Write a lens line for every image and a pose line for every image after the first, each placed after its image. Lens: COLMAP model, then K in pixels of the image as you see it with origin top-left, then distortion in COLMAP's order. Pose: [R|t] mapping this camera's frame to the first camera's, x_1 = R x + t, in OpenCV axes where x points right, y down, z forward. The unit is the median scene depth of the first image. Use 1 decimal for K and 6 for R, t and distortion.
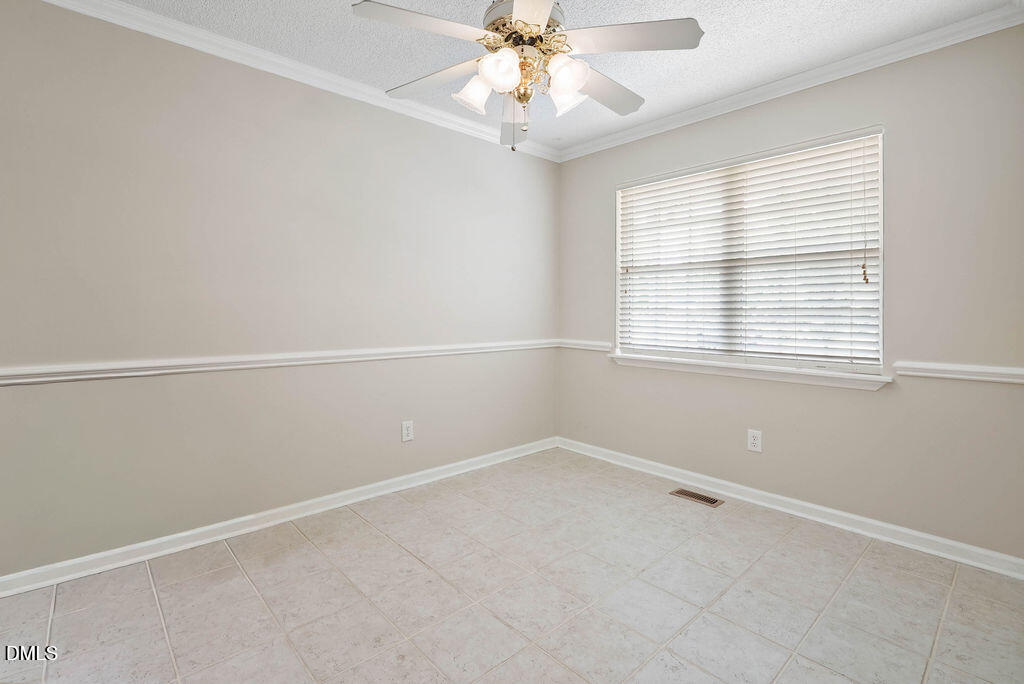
lens RADIAL K [[477.2, 0, 512.7], [0, 477.2, 312.8], [0, 0, 1]] dist [-0.000136, 0.000998]
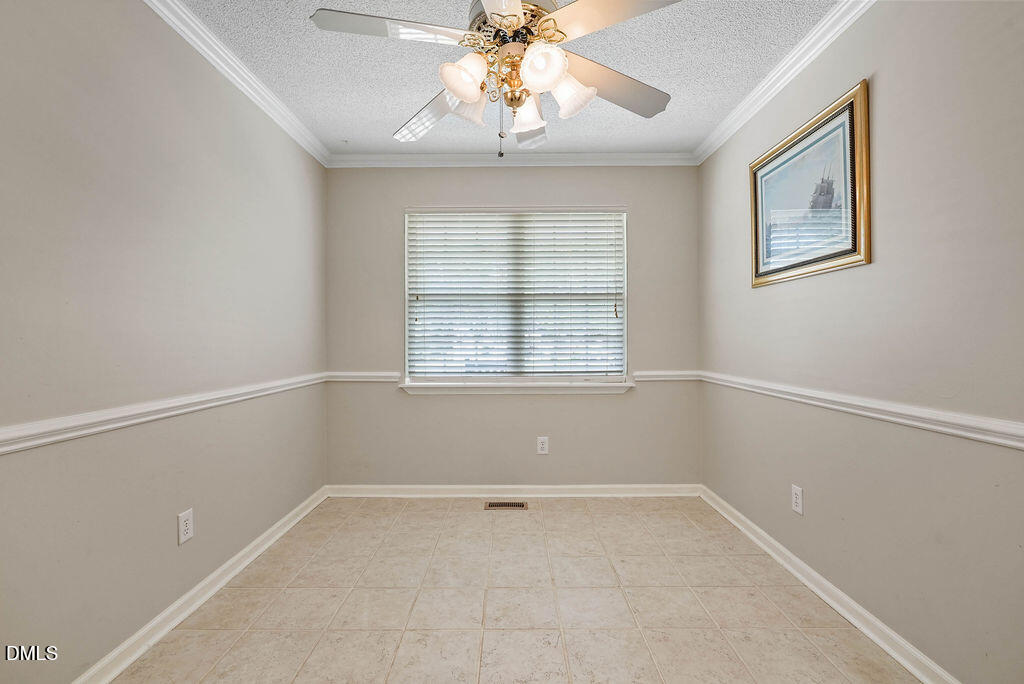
lens RADIAL K [[458.3, 0, 512.0], [0, 458.3, 342.0], [0, 0, 1]] dist [-0.003749, 0.000164]
pose [[0.680107, -0.011358, 0.733025, -0.382605], [0.010375, 0.999929, 0.005868, -0.001272], [-0.733040, 0.003615, 0.680176, 0.259795]]
